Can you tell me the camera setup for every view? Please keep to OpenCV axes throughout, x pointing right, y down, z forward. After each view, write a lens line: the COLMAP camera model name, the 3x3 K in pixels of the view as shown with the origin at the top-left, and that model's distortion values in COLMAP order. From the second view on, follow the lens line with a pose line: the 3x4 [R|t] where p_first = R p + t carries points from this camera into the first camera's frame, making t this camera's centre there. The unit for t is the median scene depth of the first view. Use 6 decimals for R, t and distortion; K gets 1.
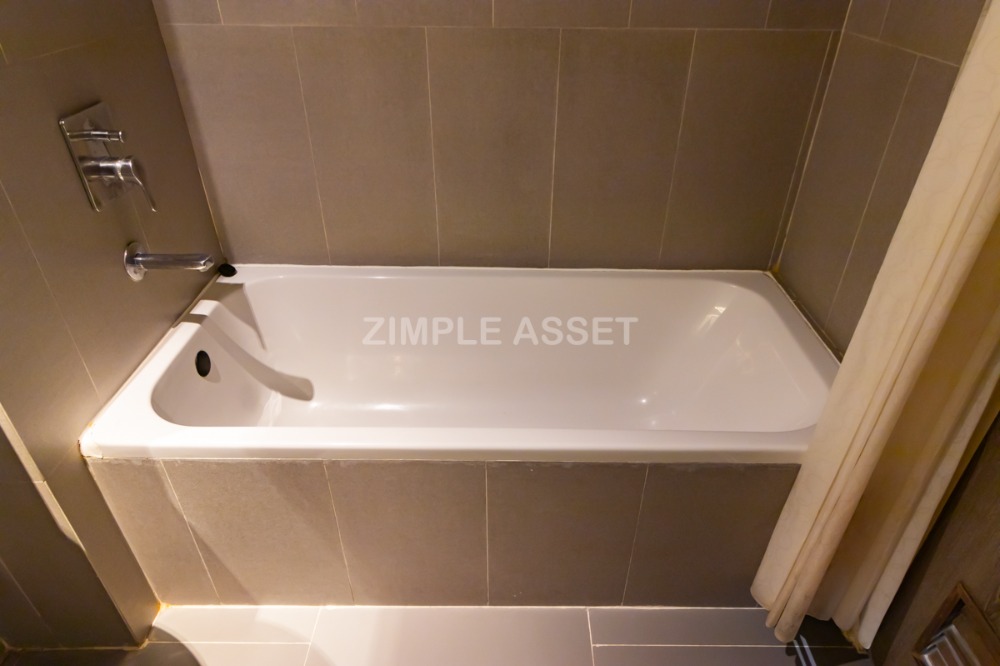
lens RADIAL K [[612.1, 0, 498.1], [0, 612.1, 333.5], [0, 0, 1]] dist [-0.005848, -0.000308]
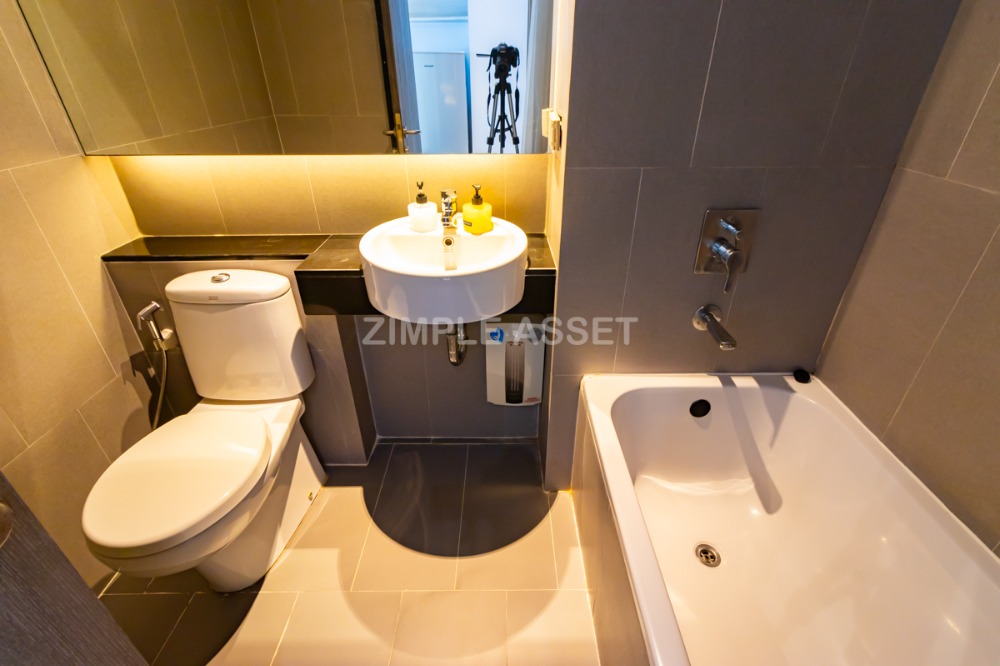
lens RADIAL K [[461.4, 0, 500.0], [0, 461.4, 332.7], [0, 0, 1]] dist [0.003359, 0.000394]
pose [[0.012898, 0.497570, -0.867328, 0.257104], [-0.547047, 0.729588, 0.410416, -0.223502], [0.837003, 0.469175, 0.281605, 0.293823]]
